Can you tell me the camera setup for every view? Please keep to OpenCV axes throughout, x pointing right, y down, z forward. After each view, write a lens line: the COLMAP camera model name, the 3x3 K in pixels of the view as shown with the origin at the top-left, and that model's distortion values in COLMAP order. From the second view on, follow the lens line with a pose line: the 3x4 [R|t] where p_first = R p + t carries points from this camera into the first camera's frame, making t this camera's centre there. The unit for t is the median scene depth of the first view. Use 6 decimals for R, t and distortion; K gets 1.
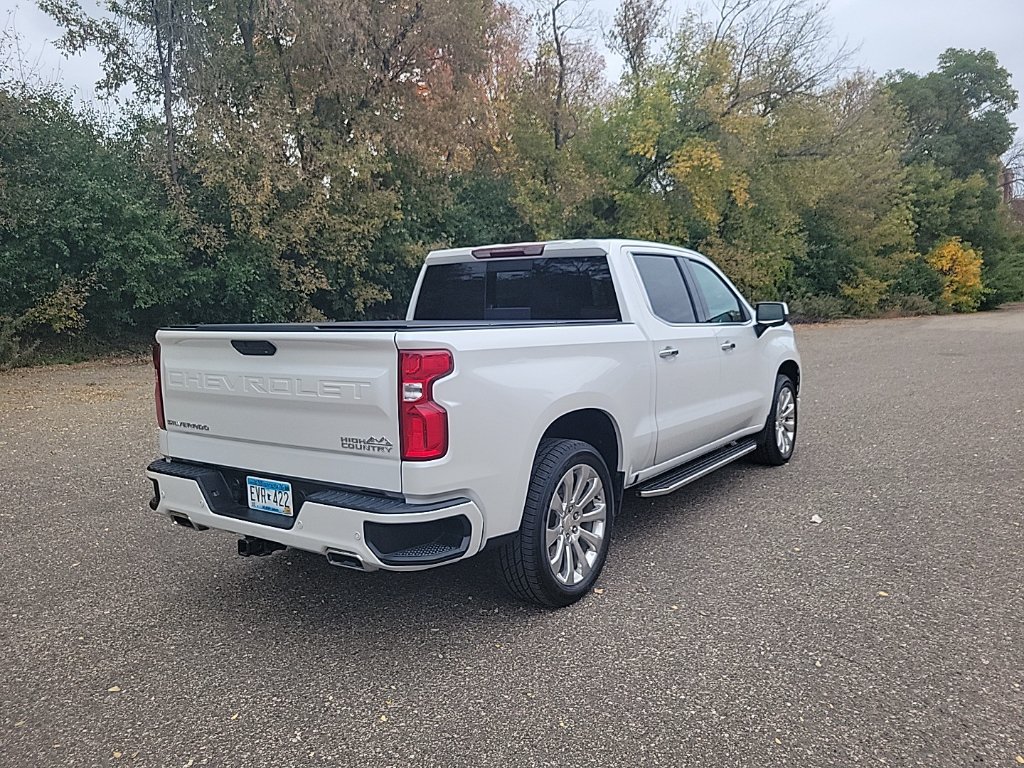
lens RADIAL K [[767.1, 0, 517.8], [0, 767.1, 367.8], [0, 0, 1]] dist [0.048588, -0.033893]
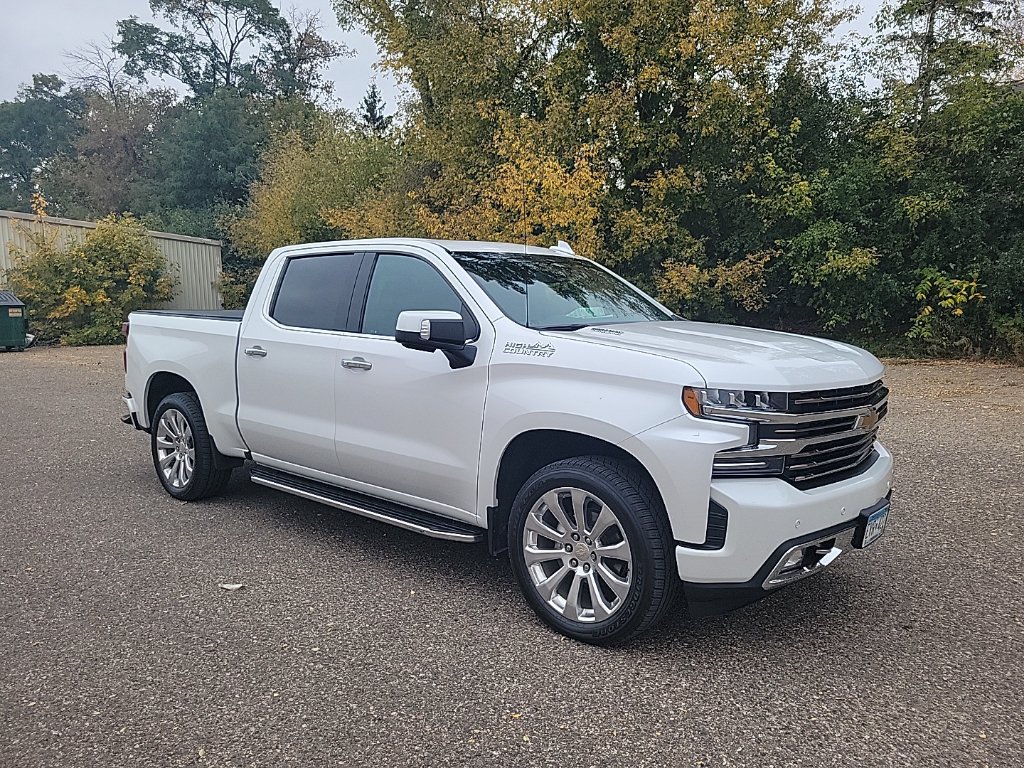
lens RADIAL K [[771.1, 0, 520.9], [0, 771.1, 362.9], [0, 0, 1]] dist [0.049115, -0.041472]
pose [[-0.114593, 0.095767, -0.988786, 0.974588], [-0.087898, 0.990461, 0.106116, -0.120741], [0.989516, 0.099072, -0.105082, 1.185442]]
